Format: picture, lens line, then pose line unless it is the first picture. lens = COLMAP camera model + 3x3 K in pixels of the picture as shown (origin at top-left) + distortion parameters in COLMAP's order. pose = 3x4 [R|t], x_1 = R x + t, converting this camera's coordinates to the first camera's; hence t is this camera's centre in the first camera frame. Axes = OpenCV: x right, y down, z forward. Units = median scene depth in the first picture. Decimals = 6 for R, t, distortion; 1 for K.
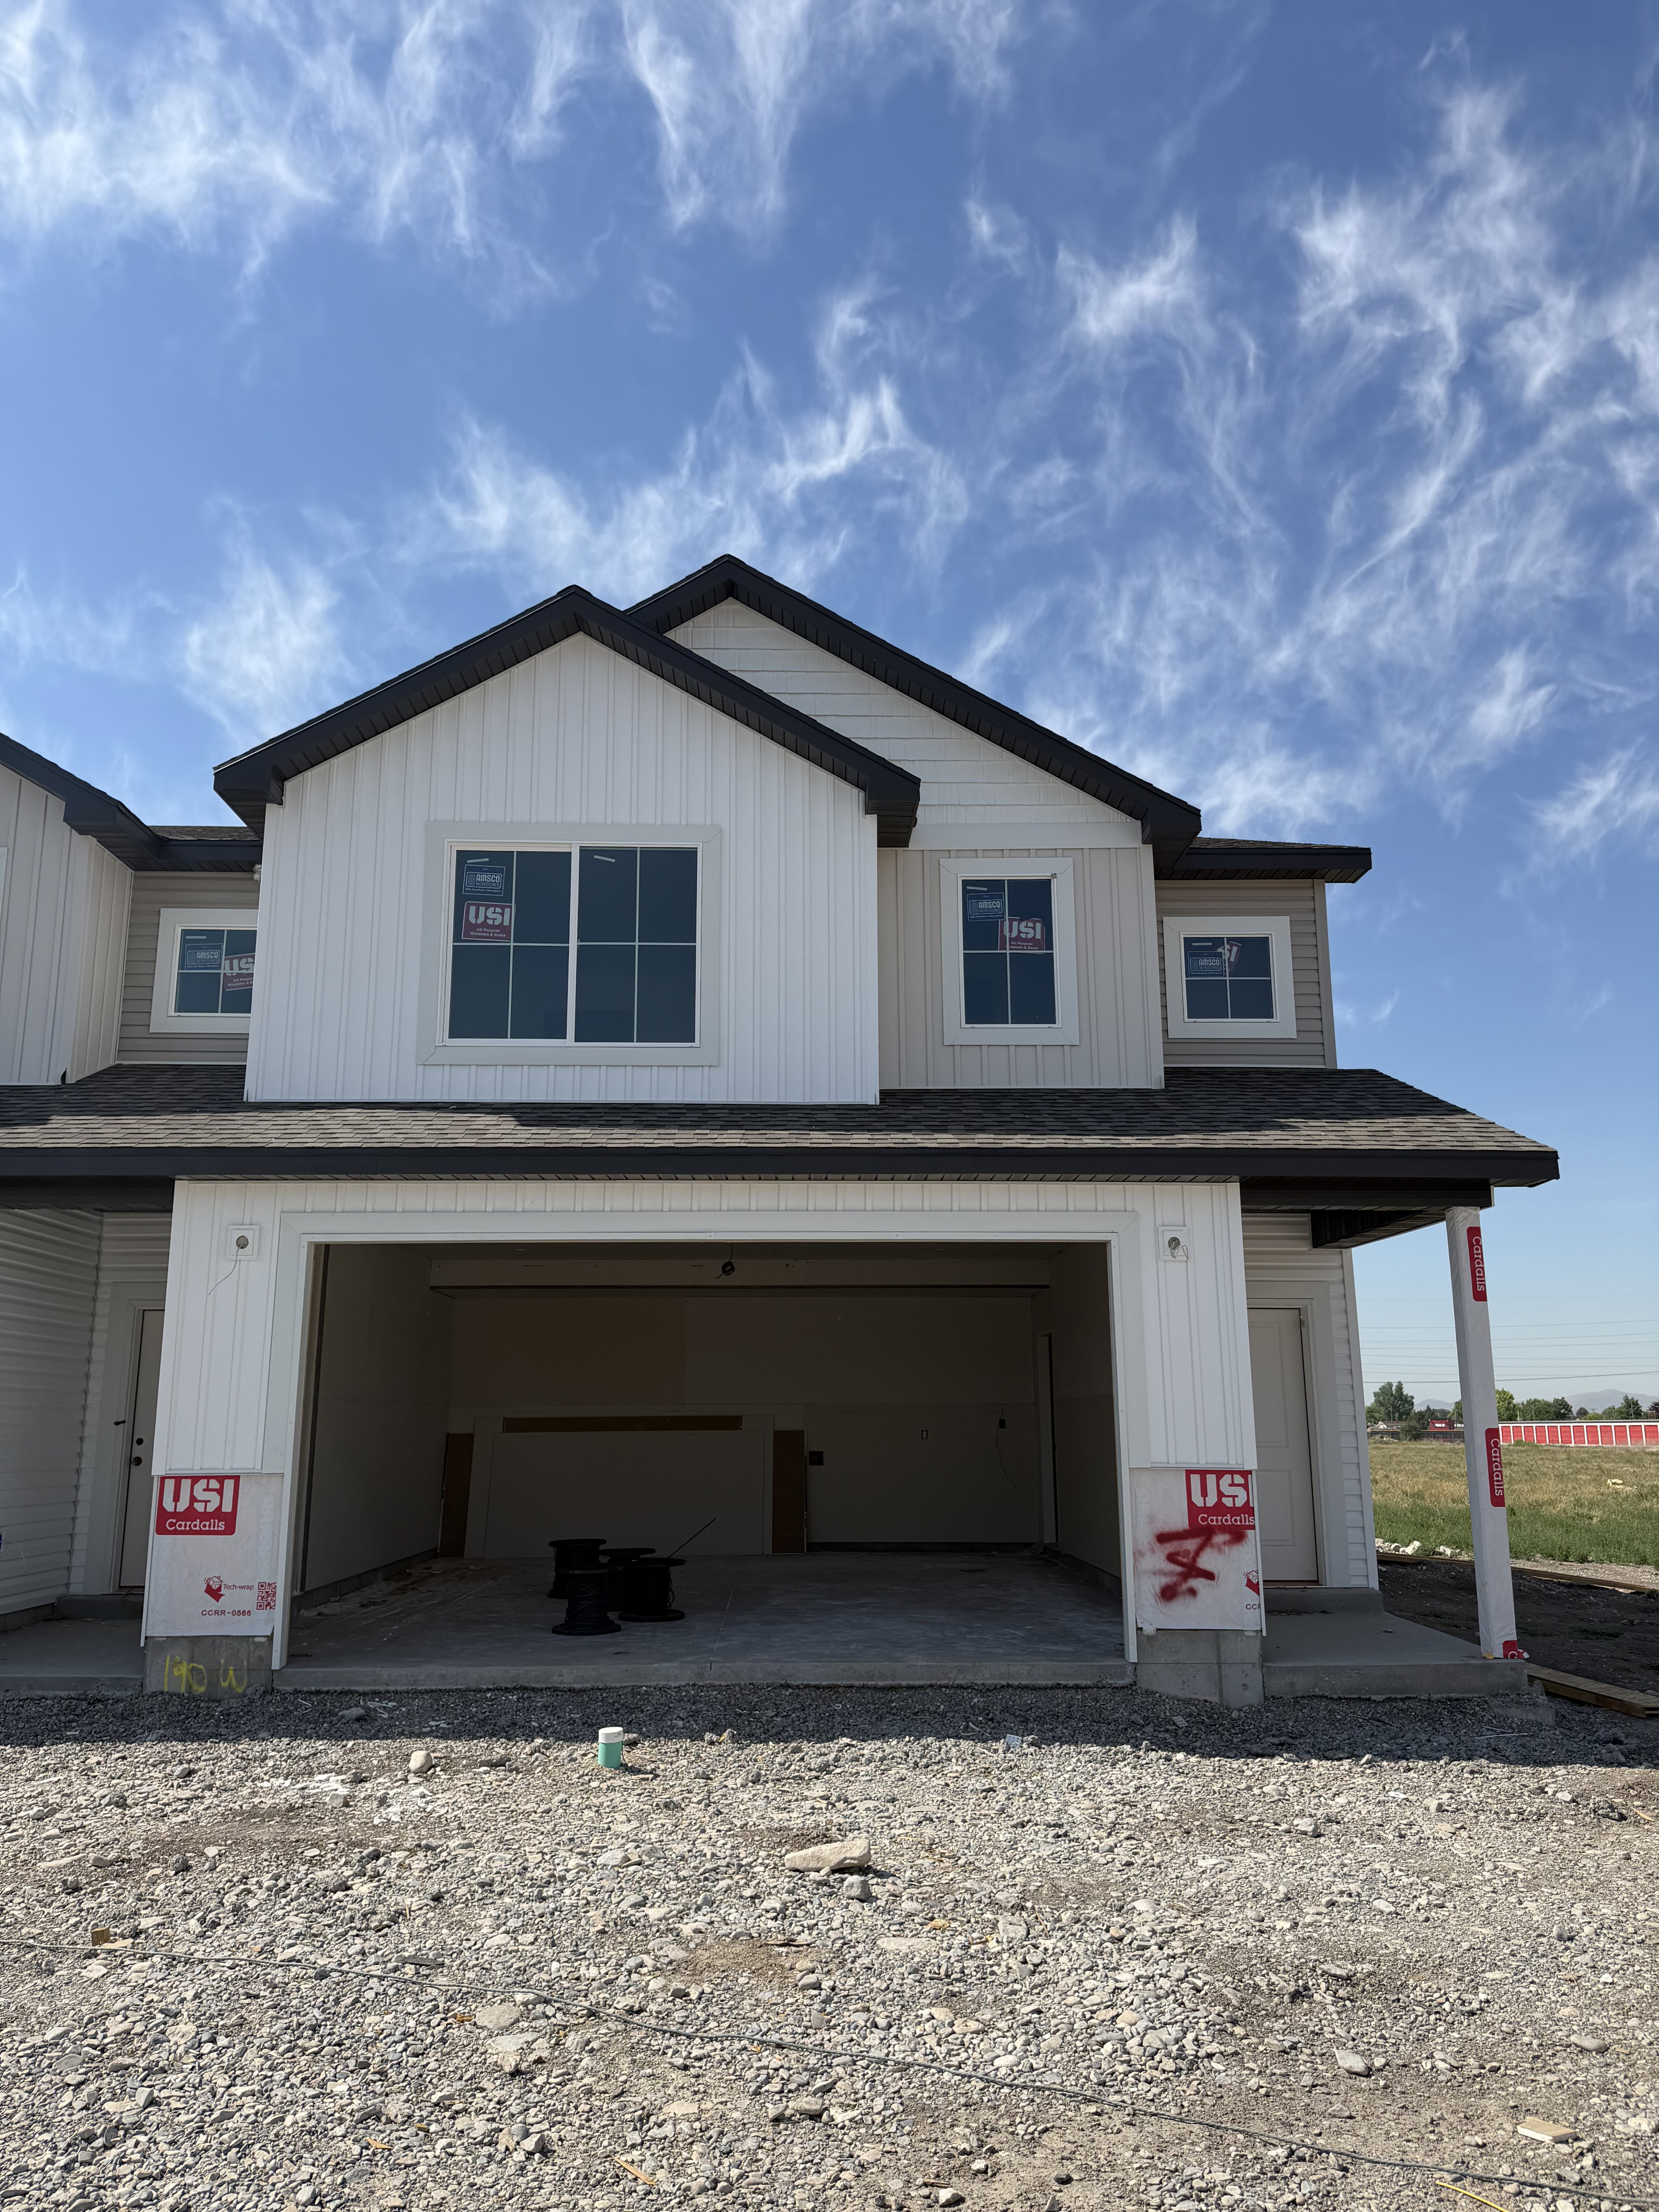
lens RADIAL K [[1570.2, 0, 832.2], [0, 1570.2, 1102.0], [0, 0, 1]] dist [0.084007, -0.137560]
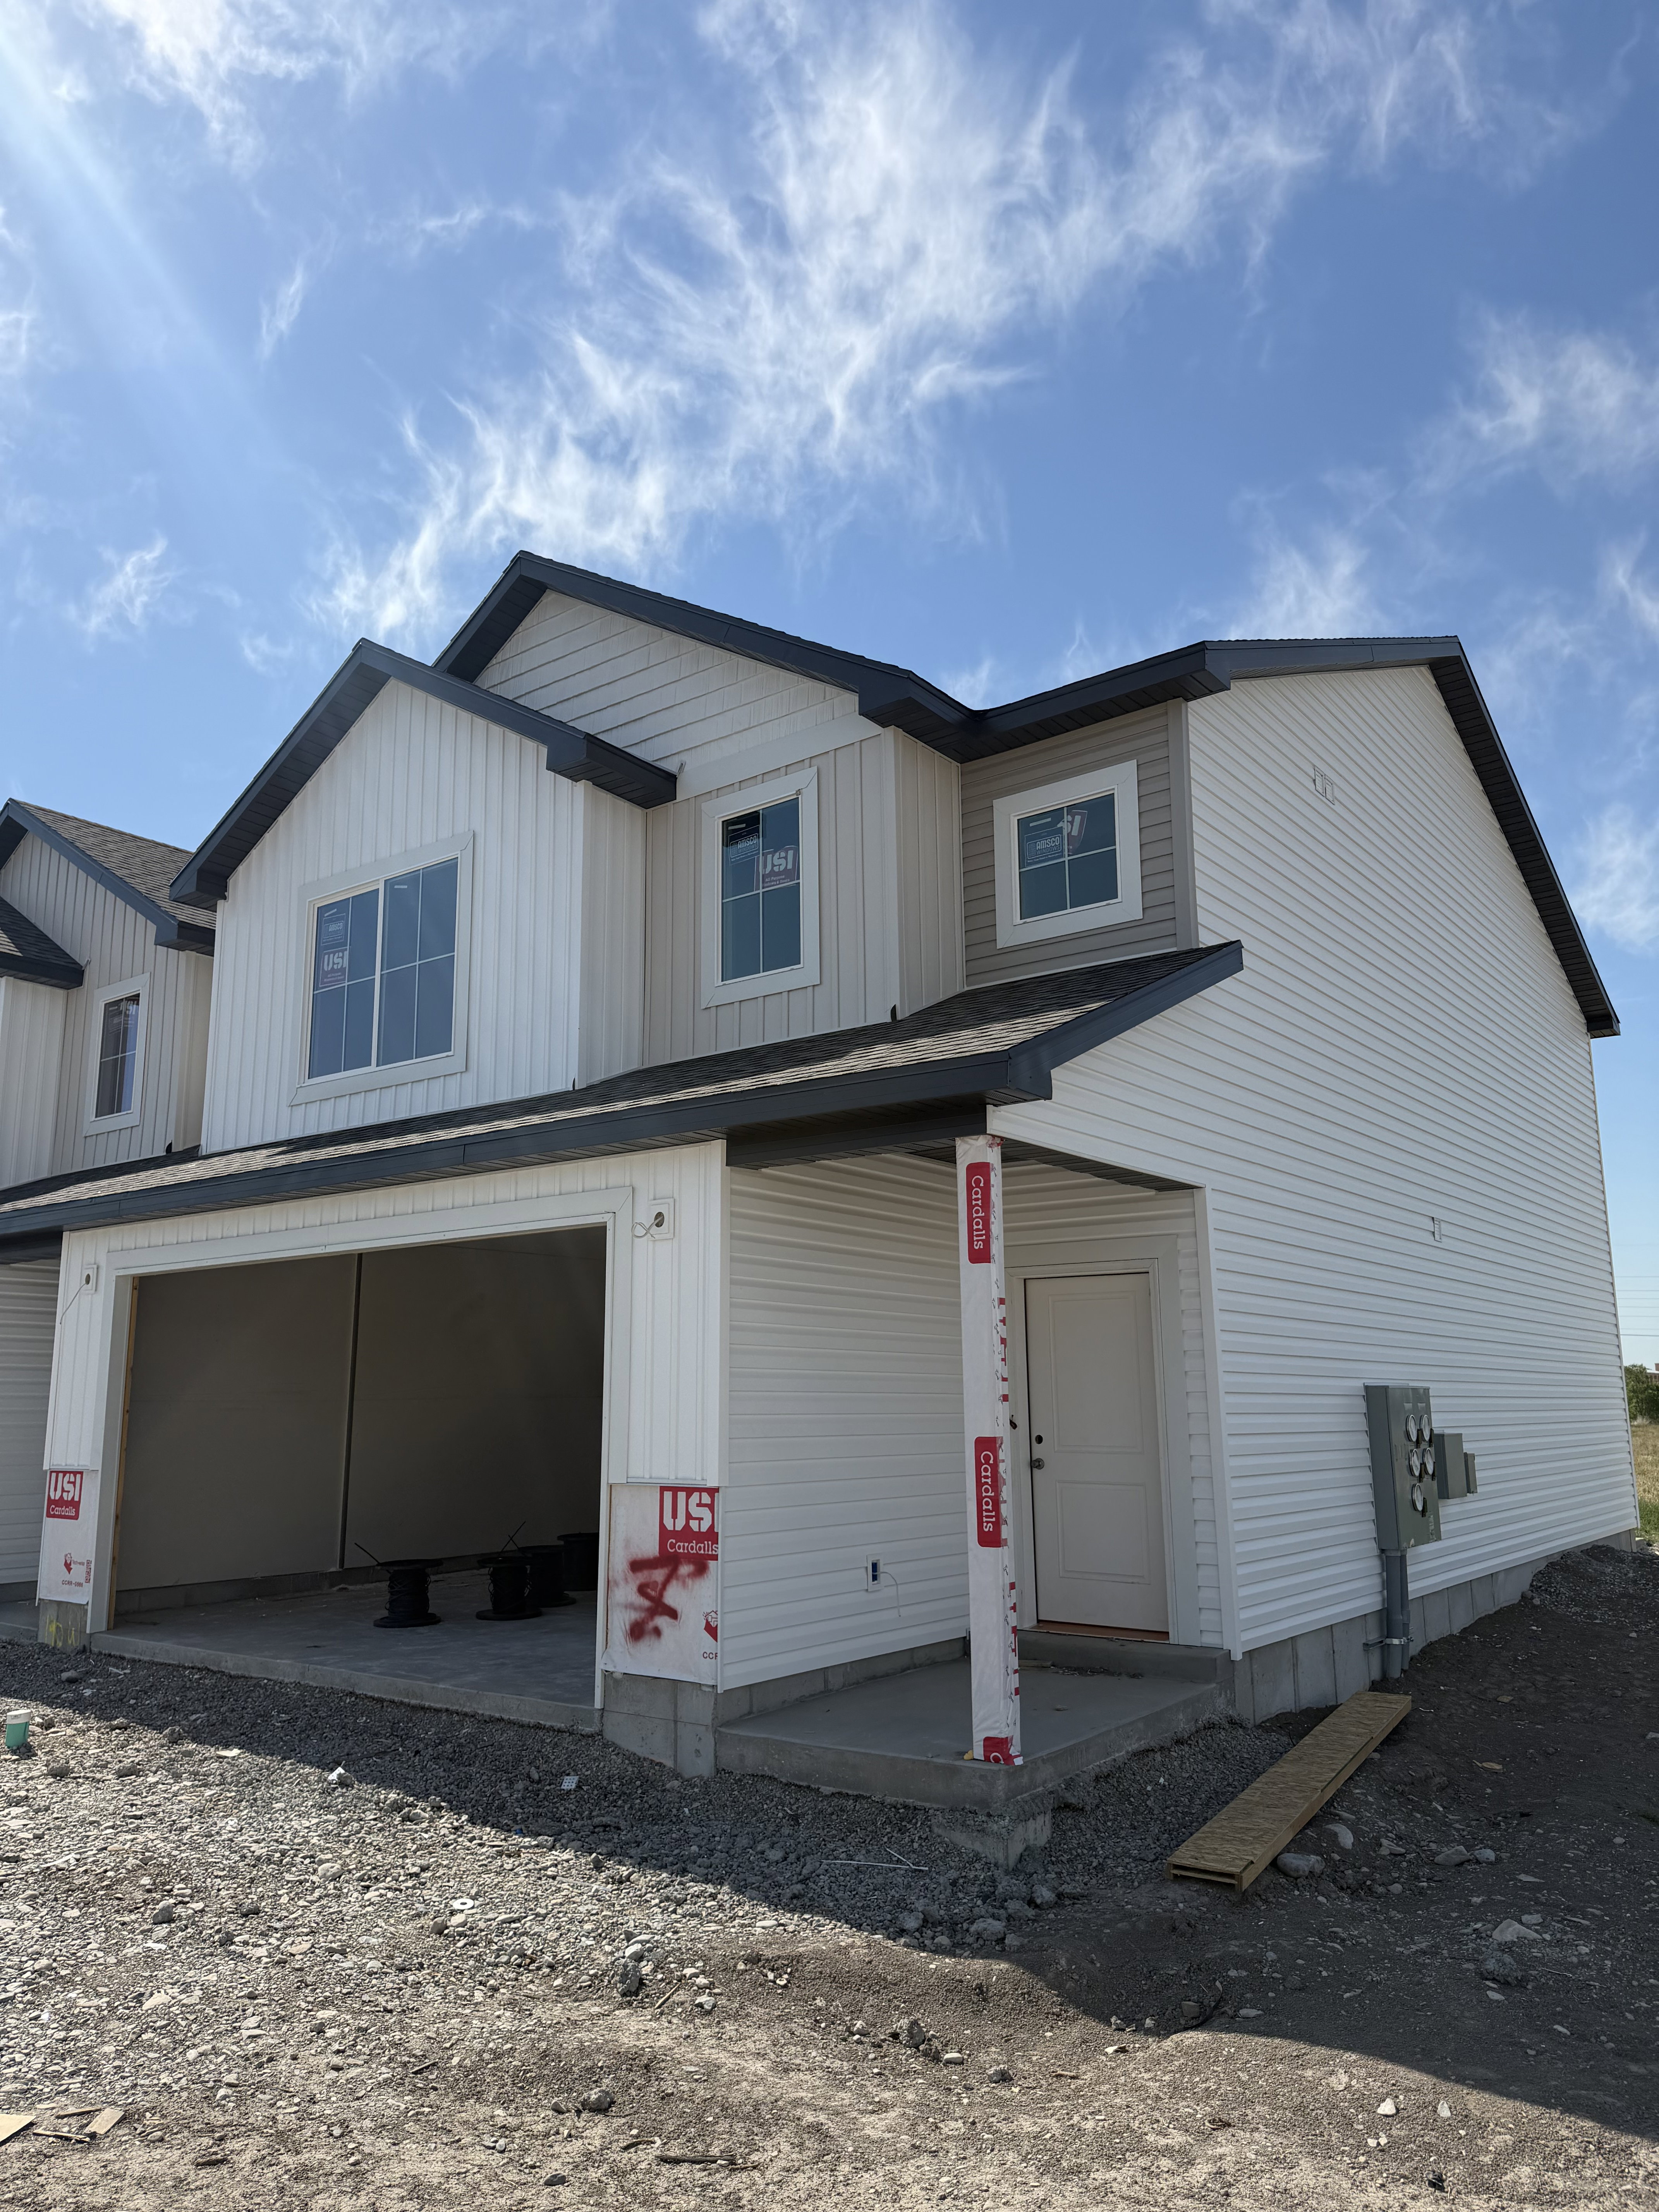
lens RADIAL K [[1556.0, 0, 829.5], [0, 1556.0, 1106.0], [0, 0, 1]] dist [0.094846, -0.127693]
pose [[0.778333, -0.120839, -0.616113, 0.687518], [0.130457, 0.991013, -0.029564, 0.056555], [0.614148, -0.057366, 0.787103, 0.338921]]
